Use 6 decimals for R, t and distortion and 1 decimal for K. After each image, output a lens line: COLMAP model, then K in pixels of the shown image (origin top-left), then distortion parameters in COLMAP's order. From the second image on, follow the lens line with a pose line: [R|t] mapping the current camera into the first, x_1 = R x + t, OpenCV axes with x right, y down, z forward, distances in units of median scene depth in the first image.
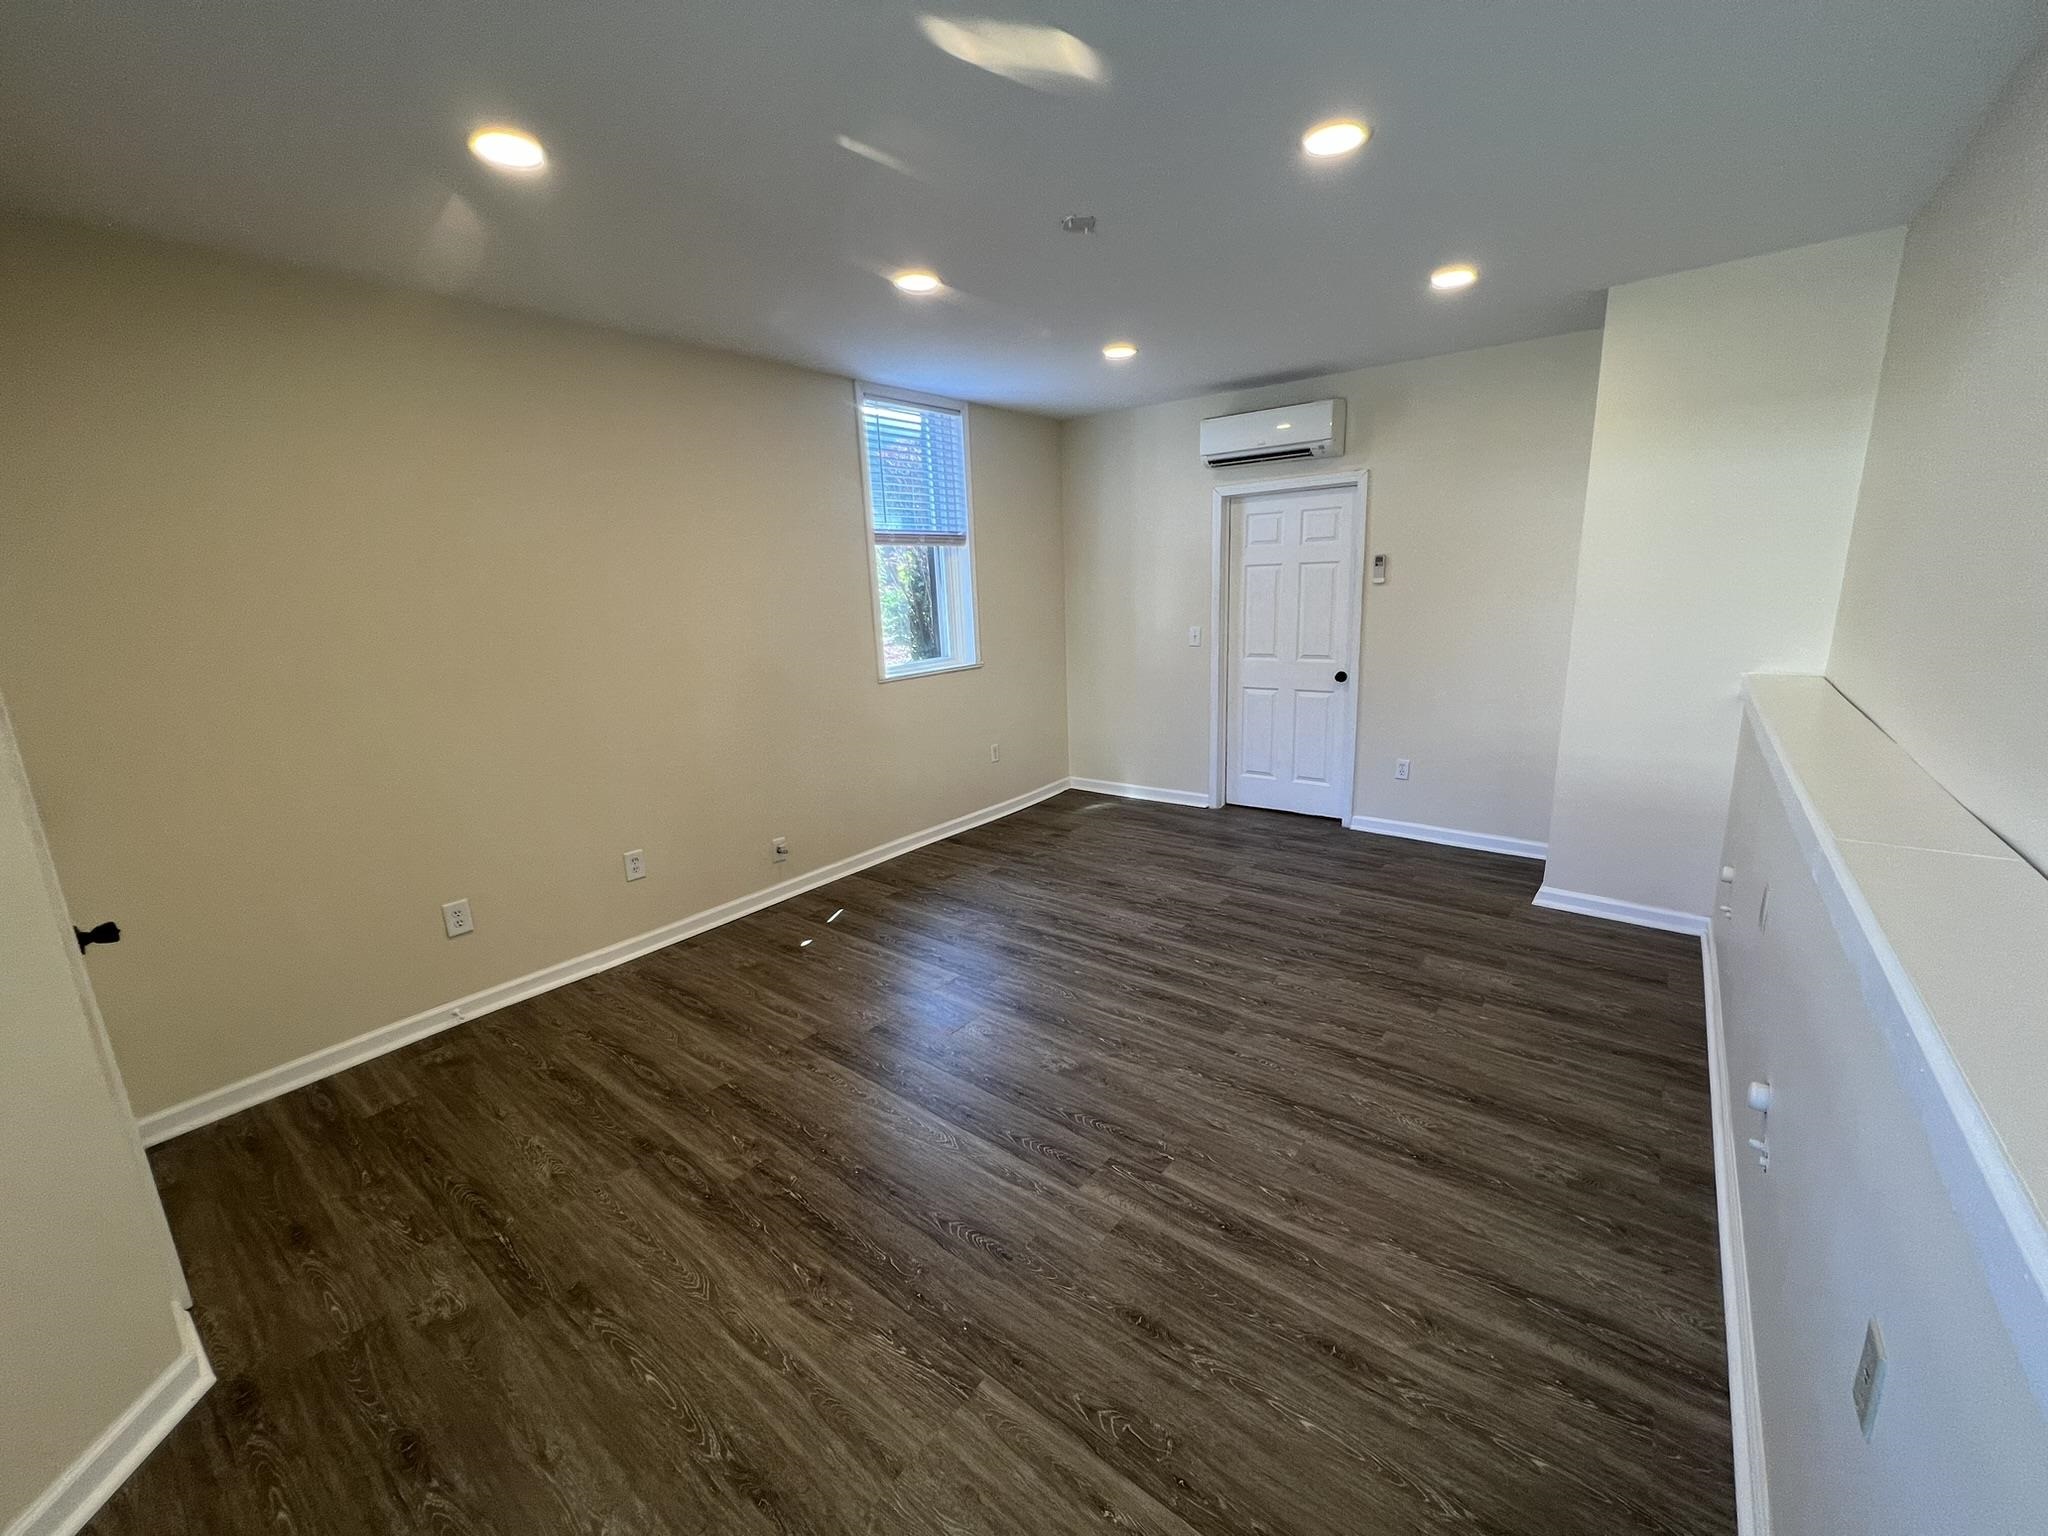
lens RADIAL K [[816.9, 0, 1020.0], [0, 816.9, 762.1], [0, 0, 1]] dist [-0.003731, 0.000502]
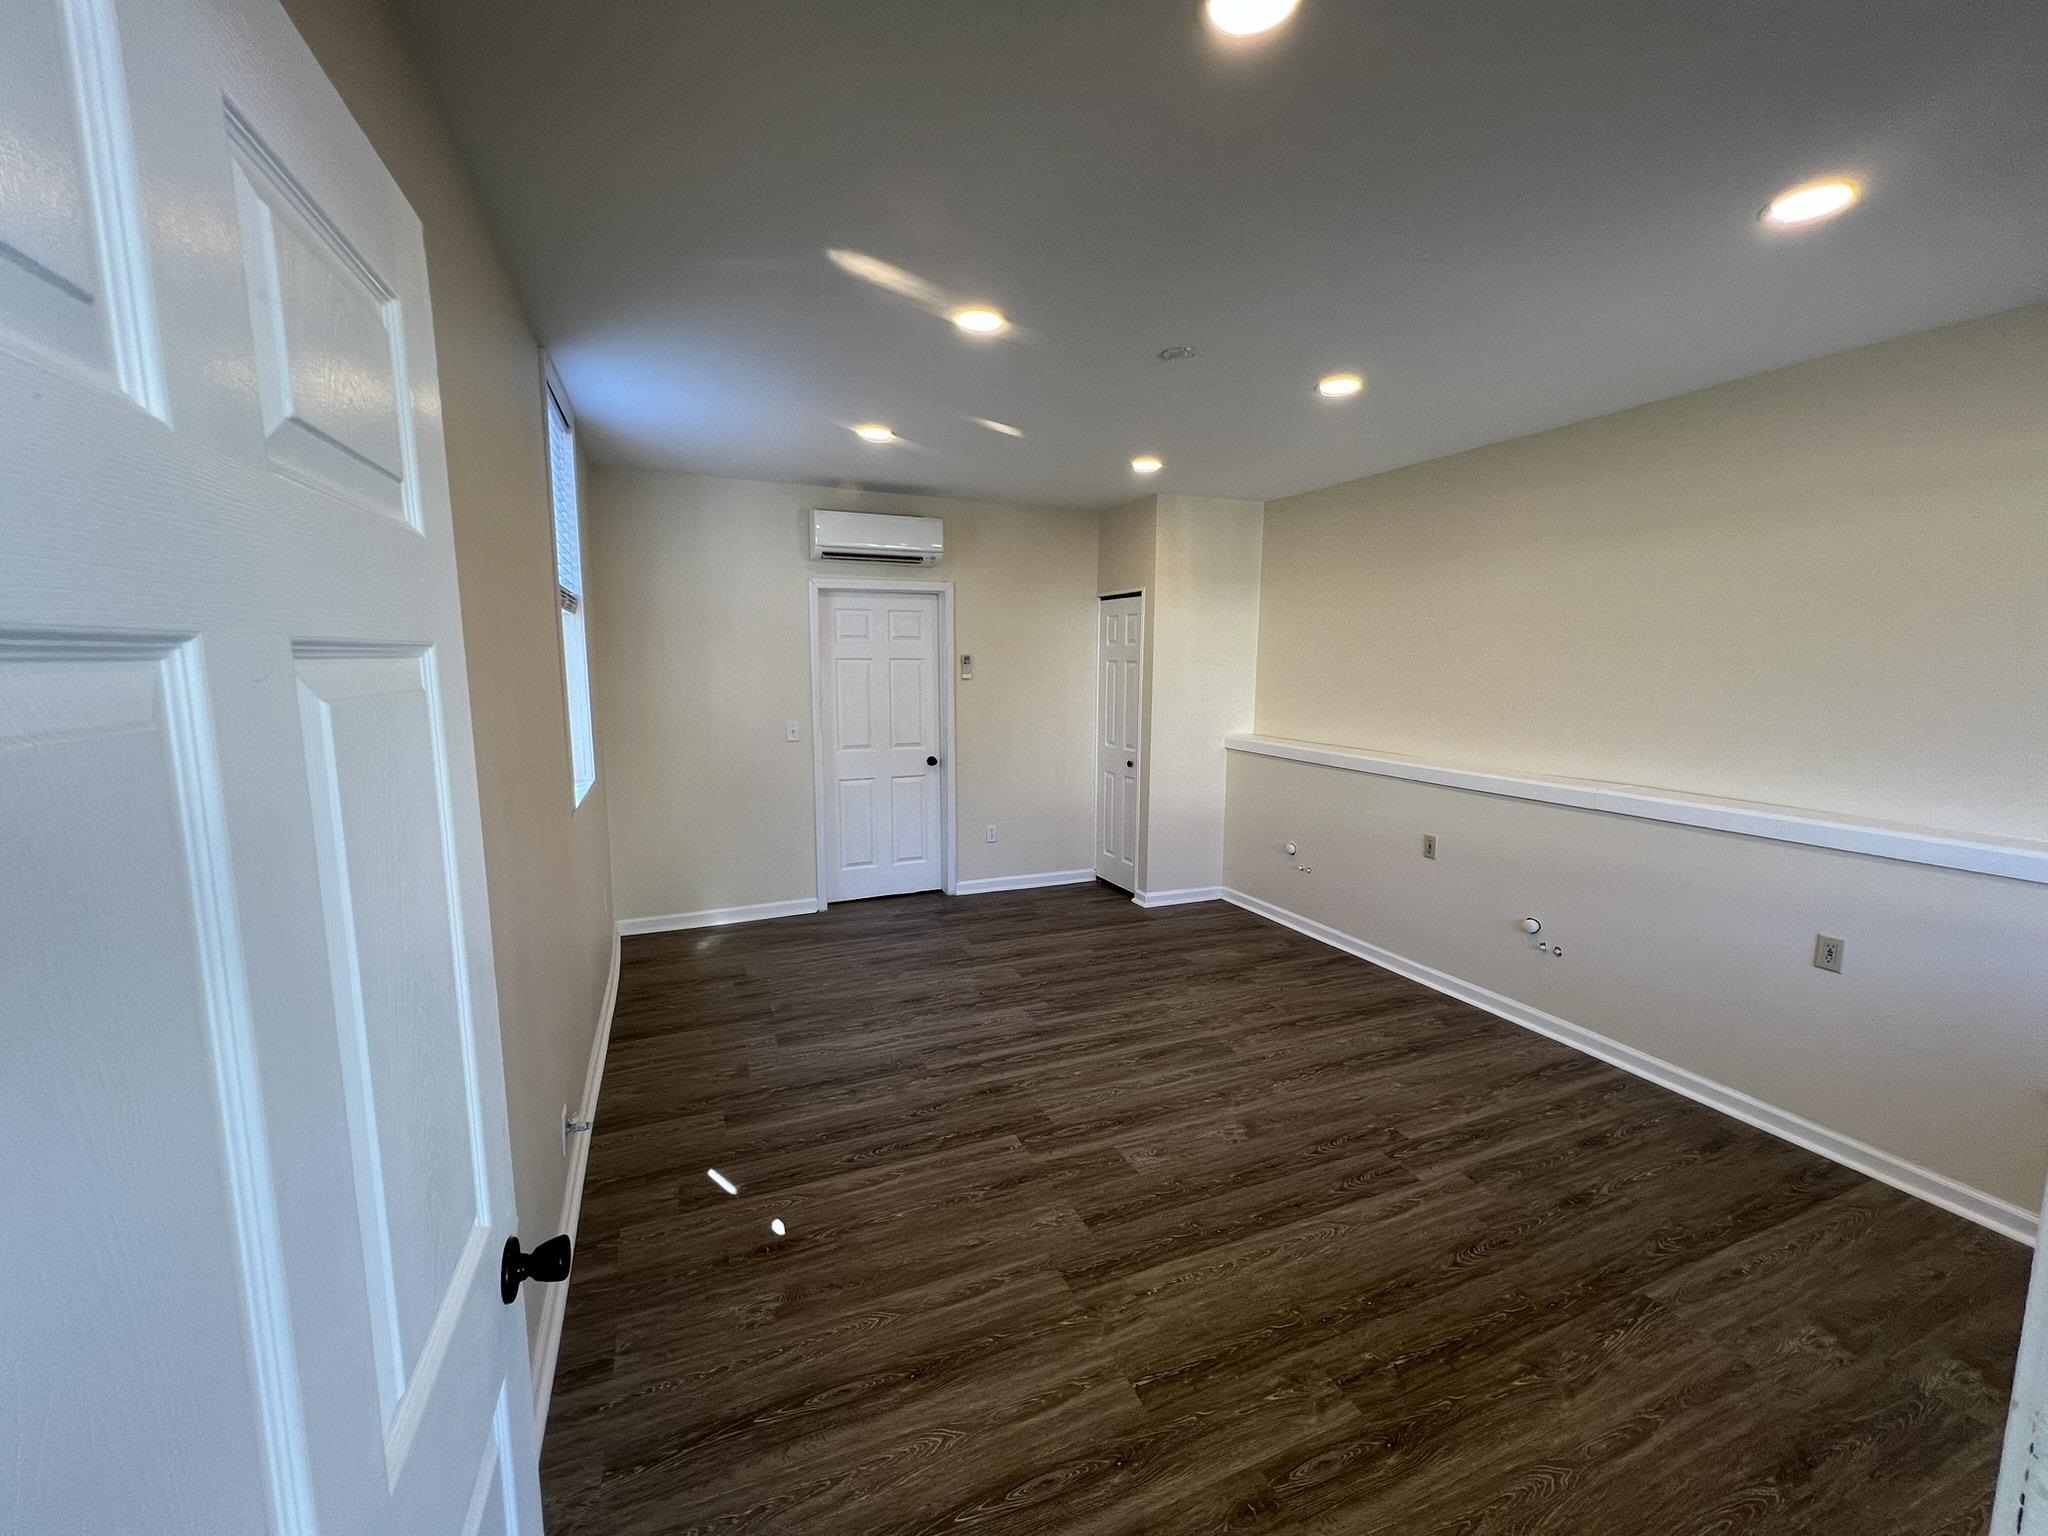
lens RADIAL K [[816.9, 0, 1010.0], [0, 816.9, 763.5], [0, 0, 1]] dist [-0.003731, 0.000502]
pose [[0.484458, -0.069866, 0.872020, -0.692191], [0.171891, 0.984977, -0.016580, -0.085834], [-0.857761, 0.157924, 0.489189, 0.488023]]
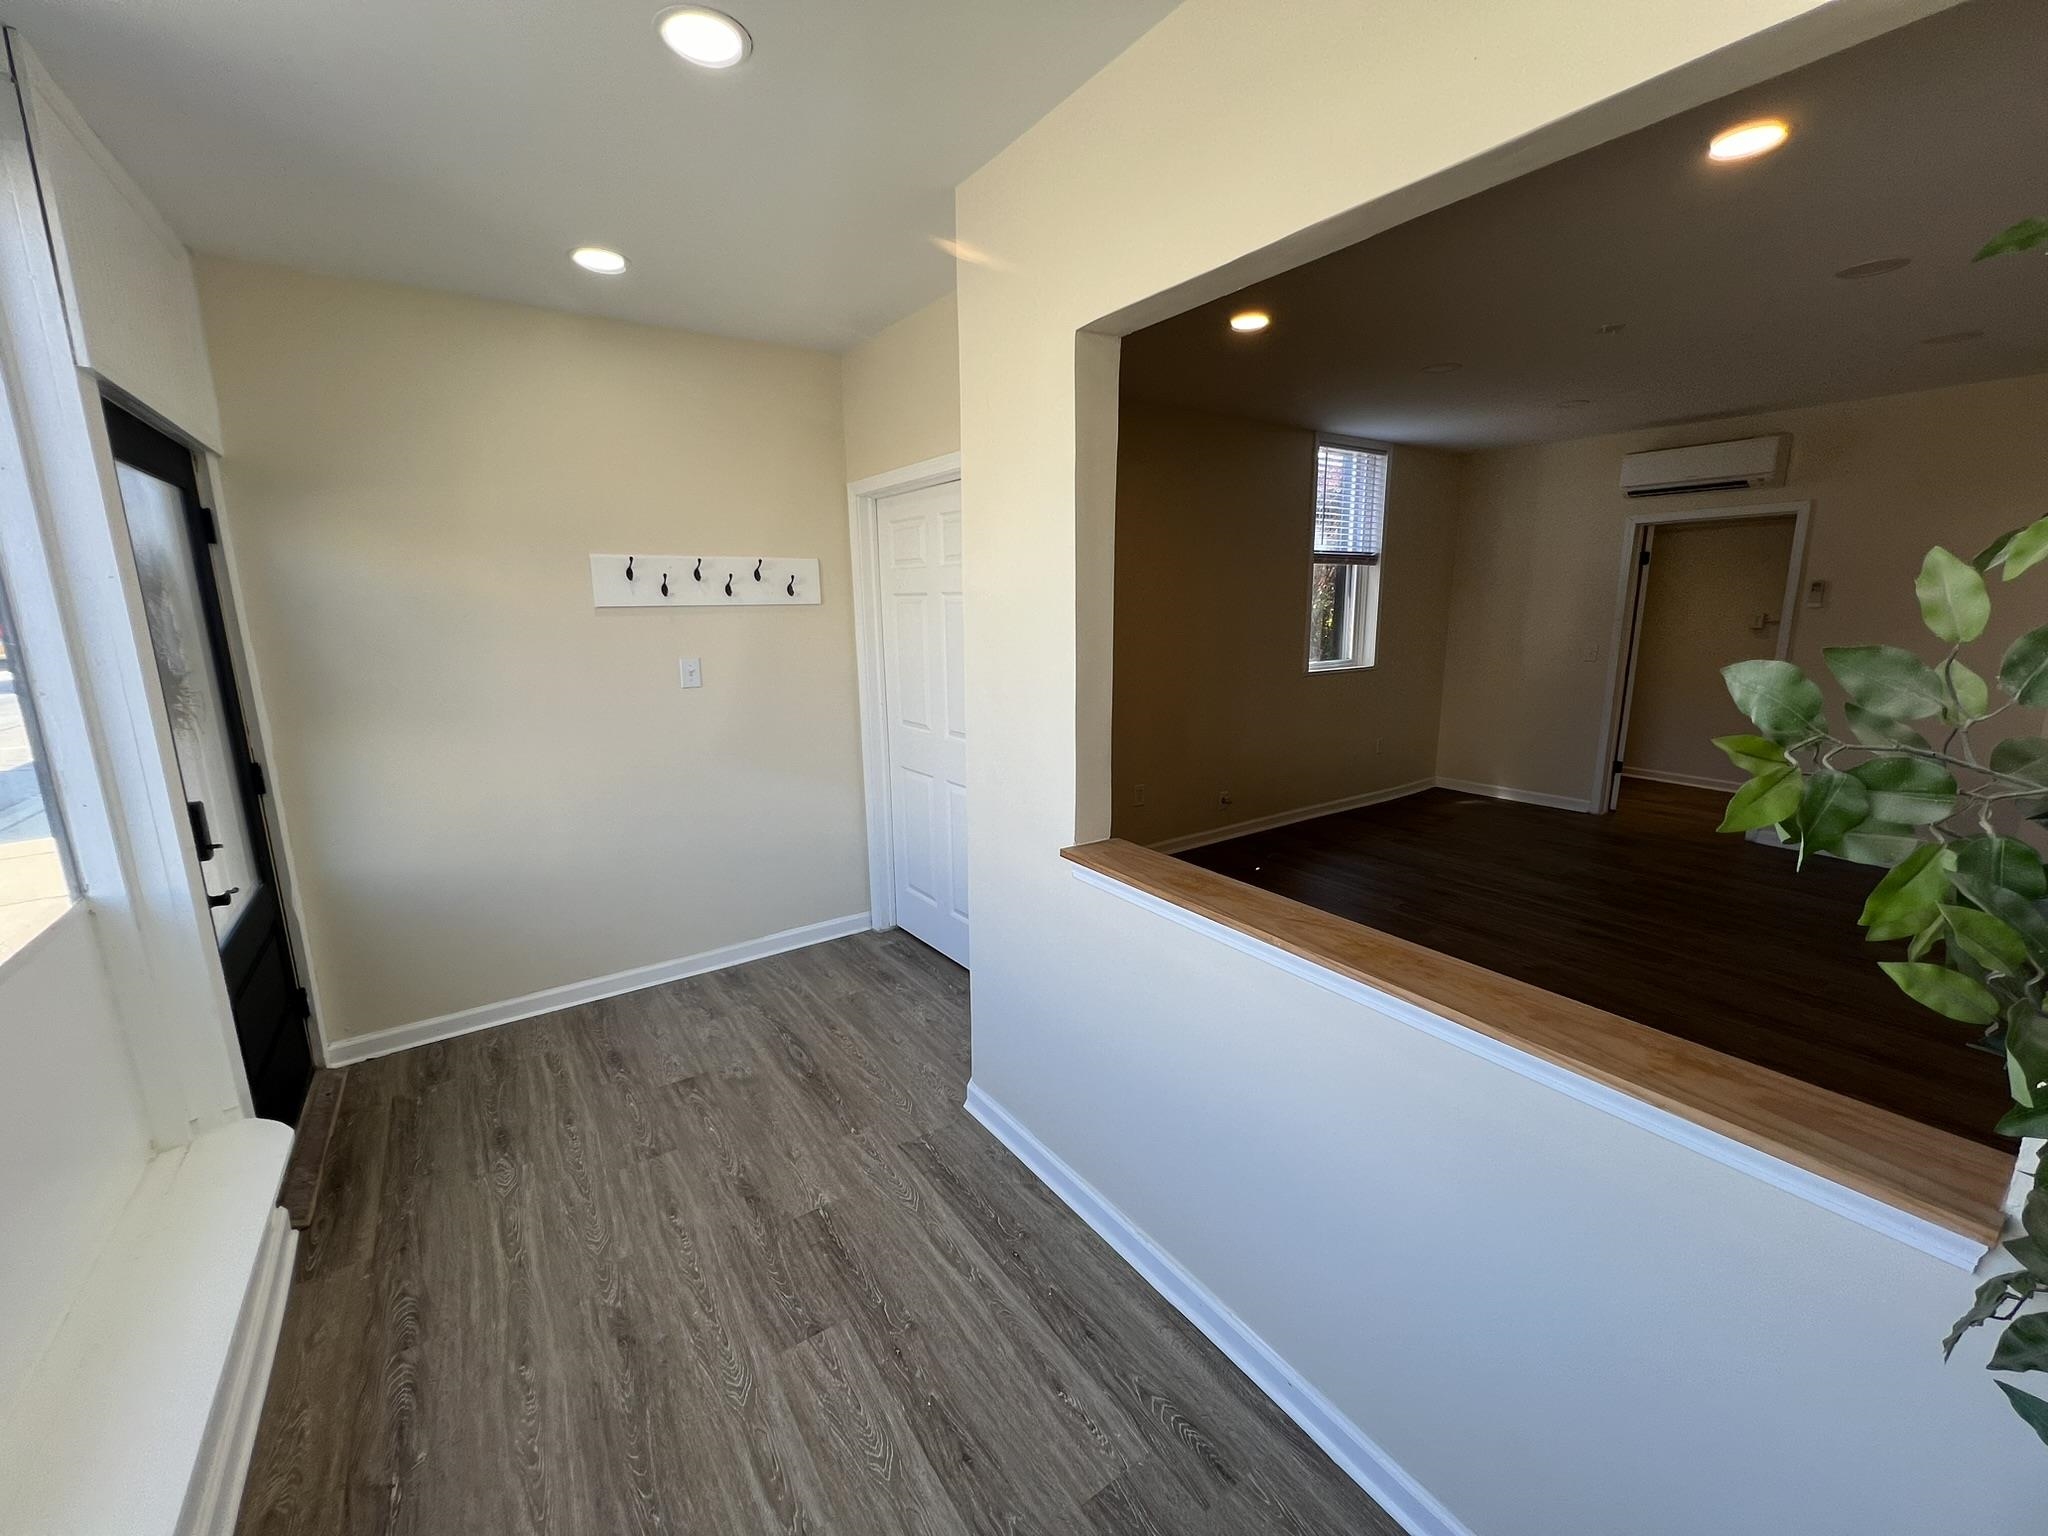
lens RADIAL K [[816.9, 0, 1012.5], [0, 816.9, 758.9], [0, 0, 1]] dist [-0.003731, 0.000502]
pose [[0.954414, 0.083555, -0.286553, -0.282061], [-0.089258, 0.995985, -0.006874, 0.090552], [0.284828, 0.032138, 0.958040, -0.357574]]
